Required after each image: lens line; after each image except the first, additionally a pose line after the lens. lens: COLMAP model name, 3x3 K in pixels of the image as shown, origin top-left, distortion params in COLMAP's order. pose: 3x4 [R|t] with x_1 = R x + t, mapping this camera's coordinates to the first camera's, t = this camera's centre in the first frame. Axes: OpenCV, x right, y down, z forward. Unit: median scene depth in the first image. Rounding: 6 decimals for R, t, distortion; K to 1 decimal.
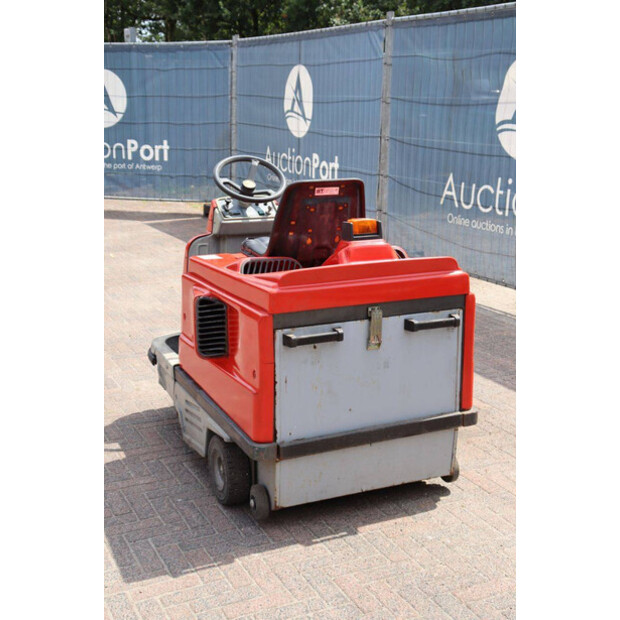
lens RADIAL K [[924.1, 0, 283.0], [0, 924.1, 308.6], [0, 0, 1]] dist [0.069207, 0.143157]
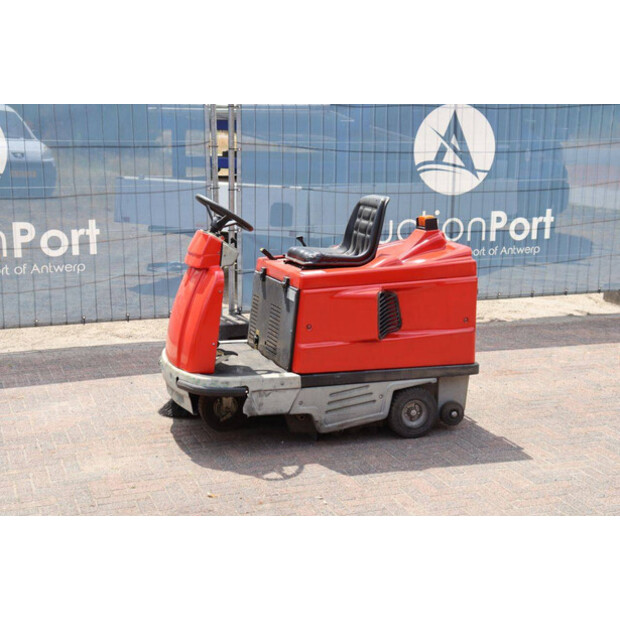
lens RADIAL K [[1082.1, 0, 310.0], [0, 1082.1, 310.0], [0, 0, 1]] dist [0.172541, 0.019547]
pose [[0.058524, -0.160344, 0.985325, -1.620642], [0.228826, 0.962892, 0.143102, -0.232202], [-0.971707, 0.217093, 0.093043, 0.979325]]
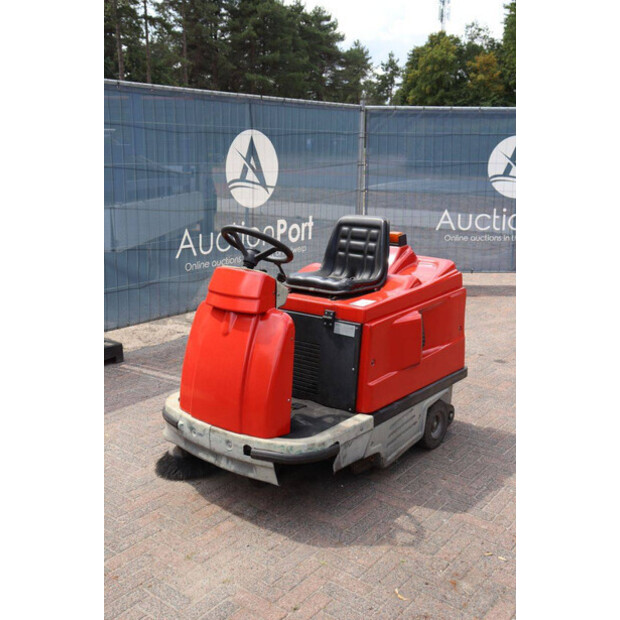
lens RADIAL K [[693.2, 0, 324.6], [0, 693.2, 309.8], [0, 0, 1]] dist [-0.005865, 0.017545]
pose [[-0.497356, -0.185856, 0.847405, -0.846961], [0.202642, 0.924875, 0.321781, -0.359656], [-0.843548, 0.331760, -0.422330, 1.542239]]
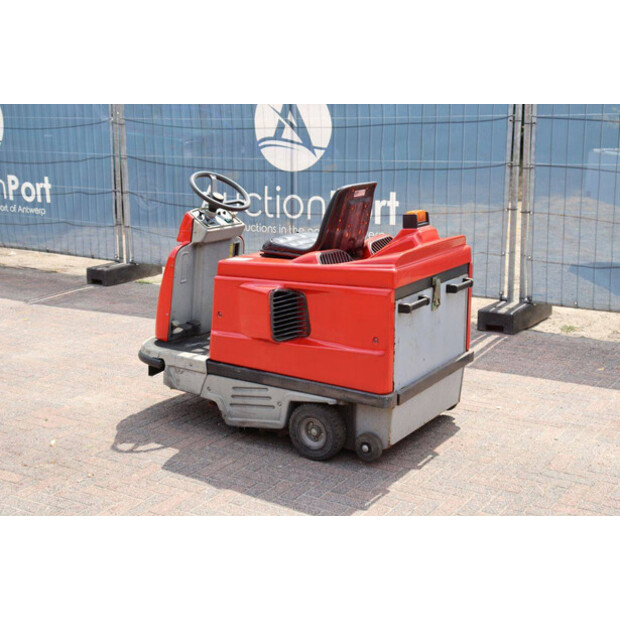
lens RADIAL K [[924.1, 0, 283.0], [0, 924.1, 308.6], [0, 0, 1]] dist [0.069207, 0.143157]
pose [[0.844799, -0.122519, 0.520868, -0.704934], [0.133478, 0.990913, 0.016595, -0.007650], [-0.518168, 0.055505, 0.853476, 0.000675]]
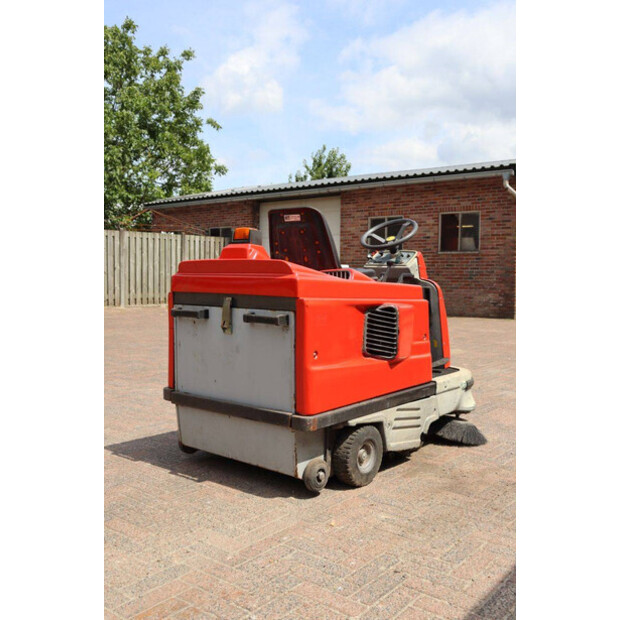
lens RADIAL K [[591.4, 0, 310.6], [0, 591.4, 270.6], [0, 0, 1]] dist [-0.146316, 0.020435]
pose [[0.489878, 0.016050, -0.871643, 0.755341], [-0.218875, 0.970071, -0.105149, 0.020532], [0.843868, 0.242291, 0.478730, 0.655502]]
